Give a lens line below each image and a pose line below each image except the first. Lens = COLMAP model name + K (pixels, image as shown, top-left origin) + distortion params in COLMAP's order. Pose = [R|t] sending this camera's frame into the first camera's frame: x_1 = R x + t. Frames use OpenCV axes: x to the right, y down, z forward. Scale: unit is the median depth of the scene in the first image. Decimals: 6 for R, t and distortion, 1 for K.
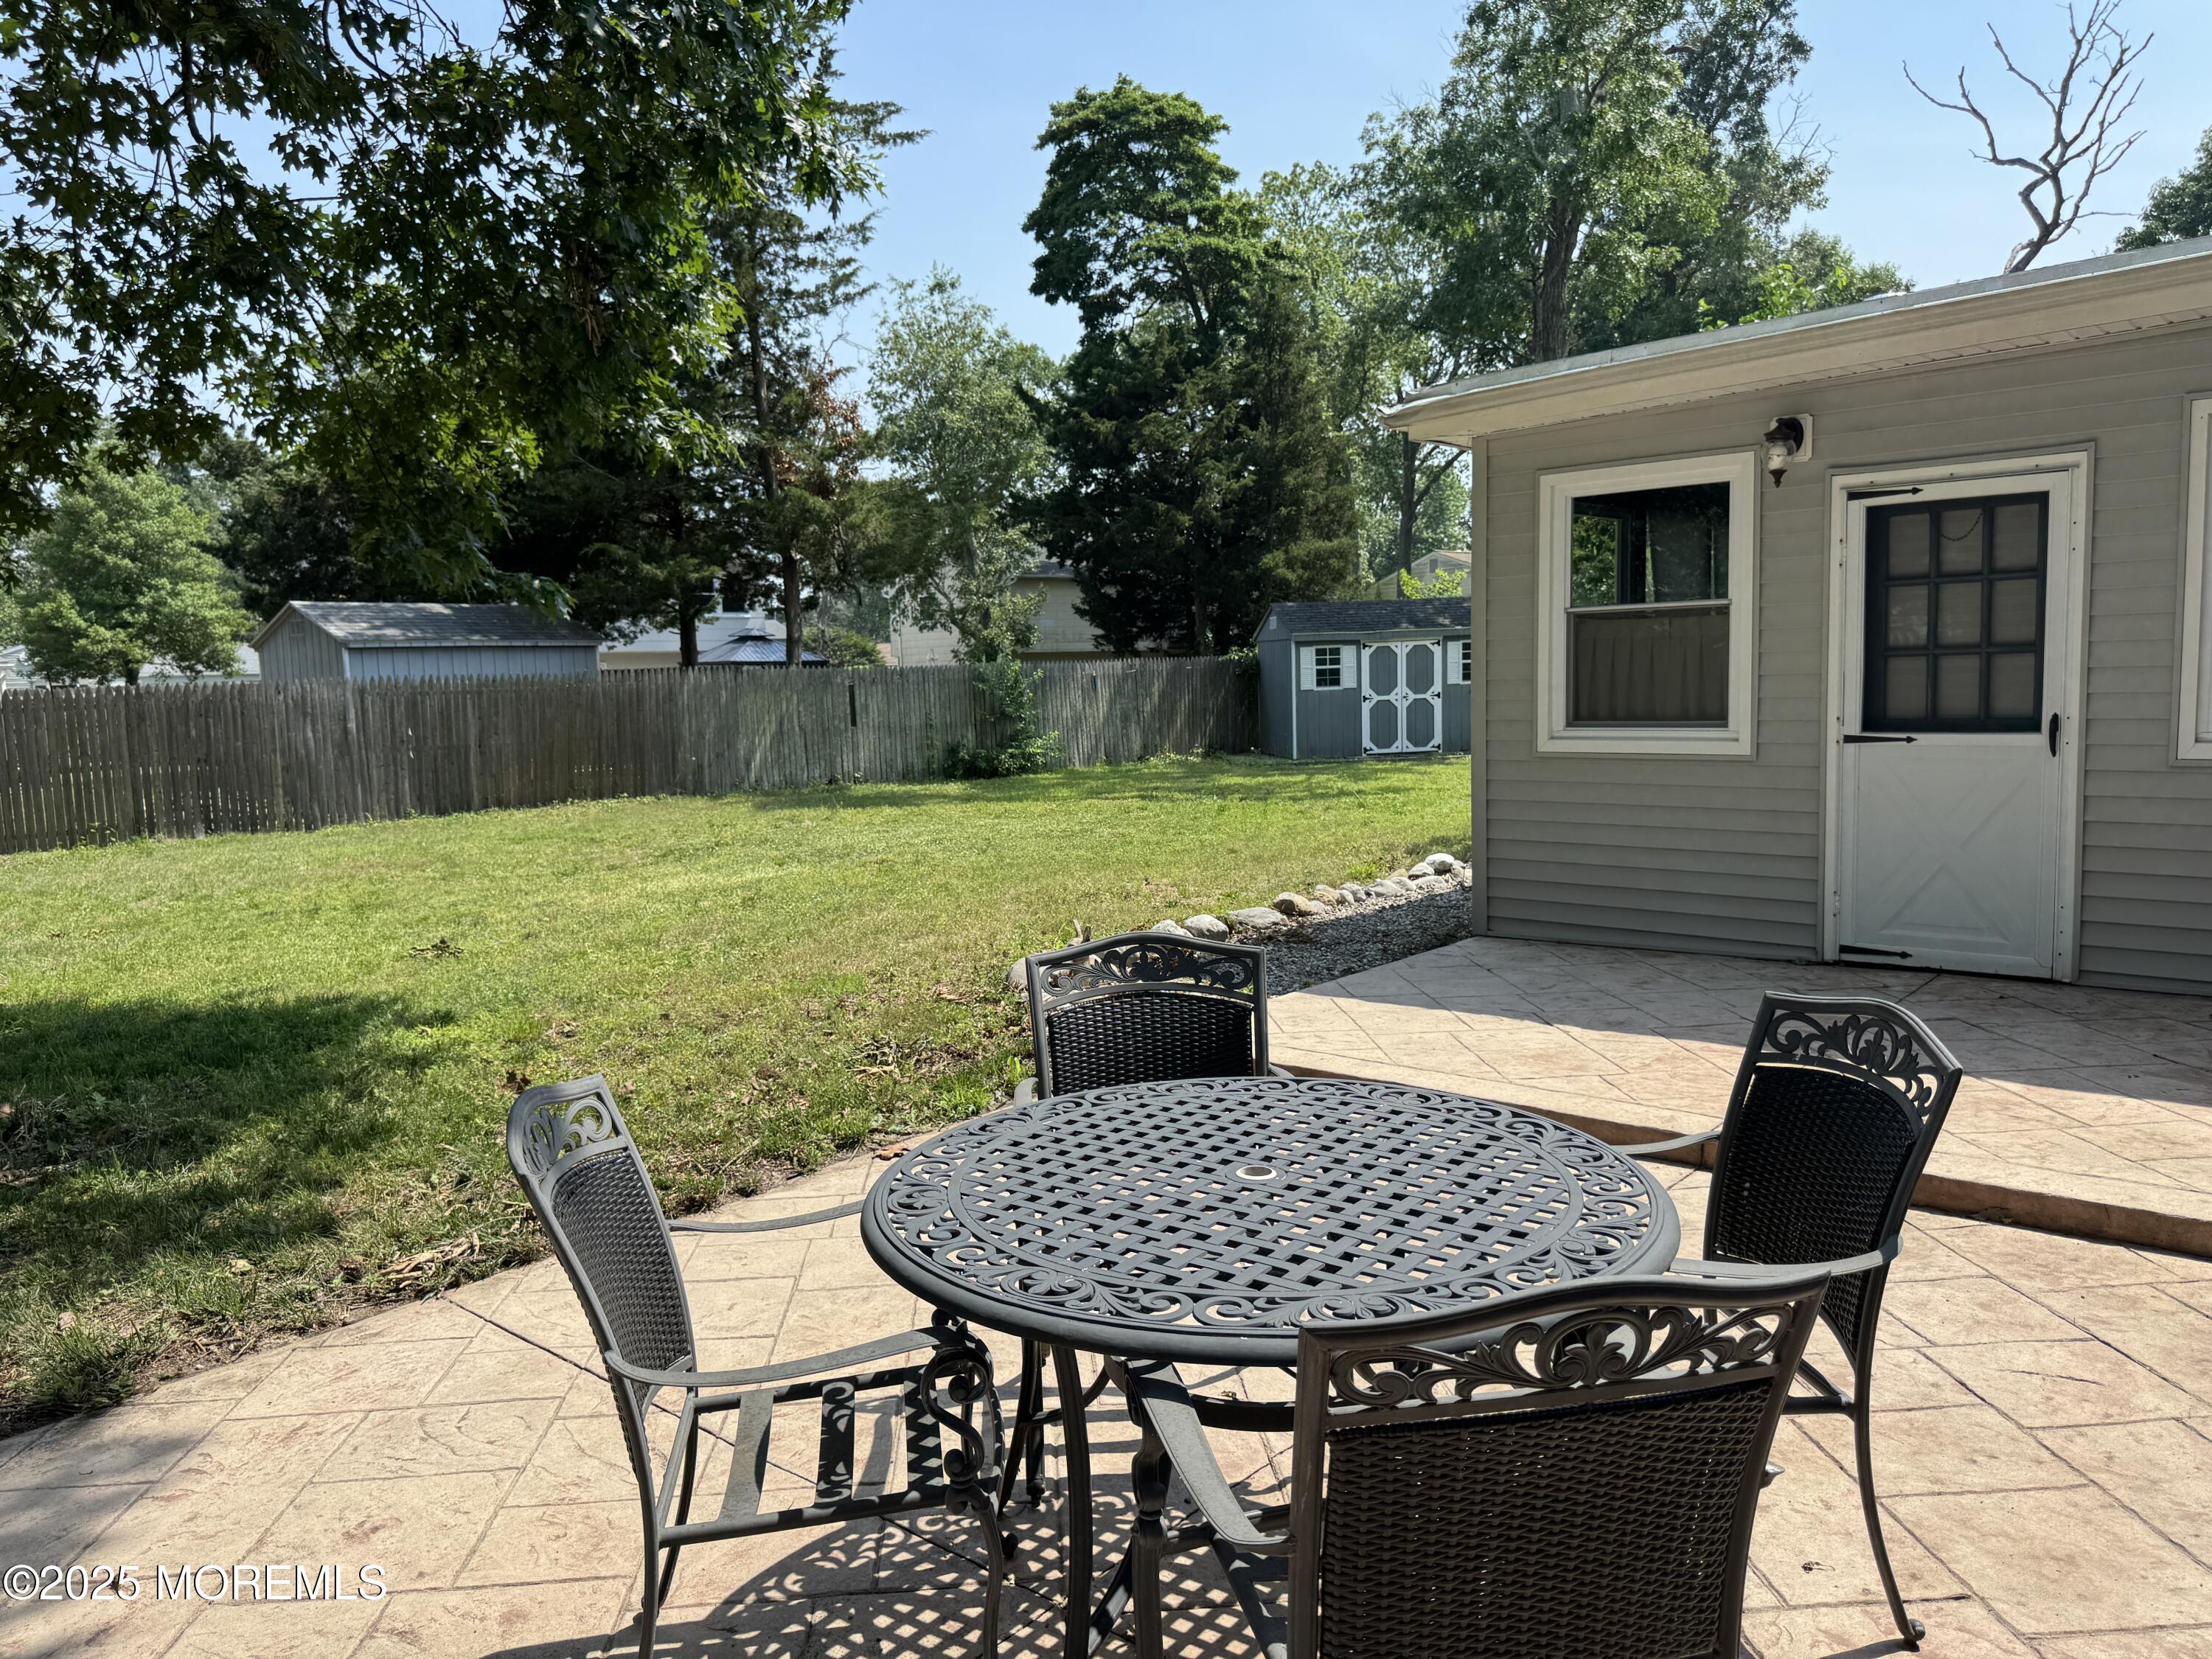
lens RADIAL K [[1558.3, 0, 1091.4], [0, 1558.3, 830.6], [0, 0, 1]] dist [0.059921, -0.063813]
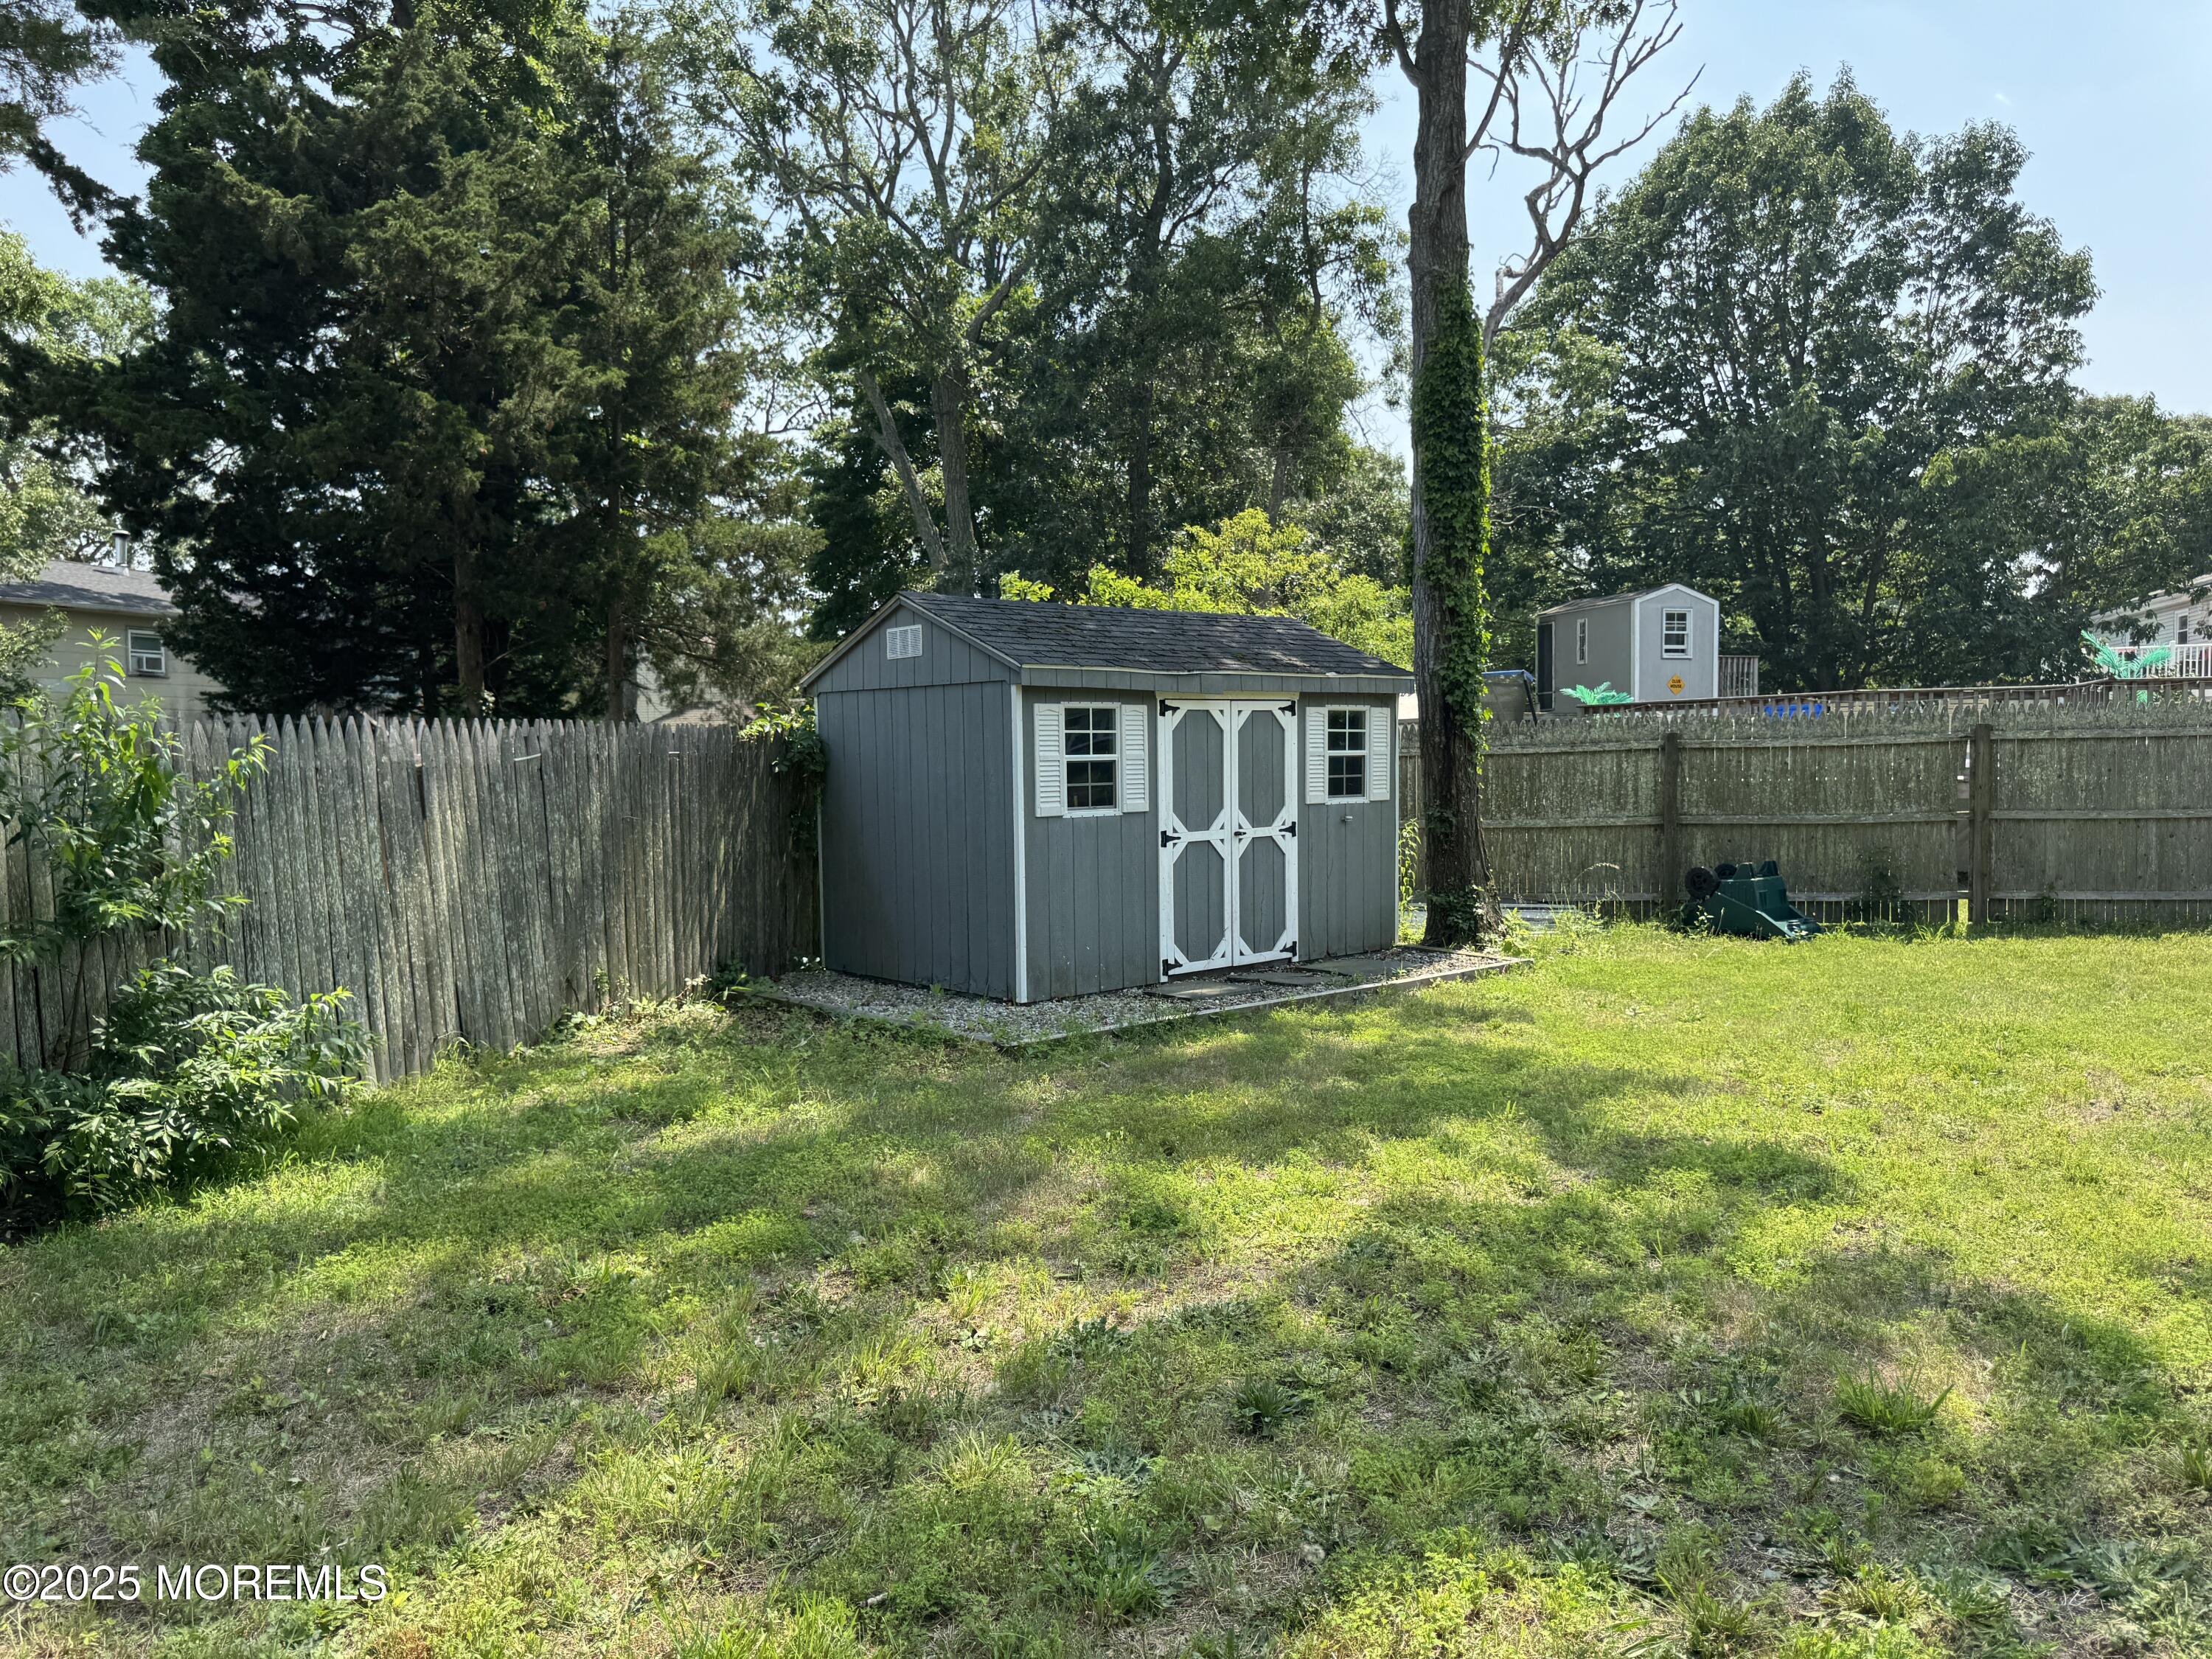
lens RADIAL K [[1558.3, 0, 1116.6], [0, 1558.3, 820.1], [0, 0, 1]] dist [0.059921, -0.063813]
pose [[0.830056, 0.000549, 0.557680, -0.056757], [0.036204, 0.997837, -0.054869, -0.067724], [-0.556504, 0.065735, 0.828240, 0.675409]]
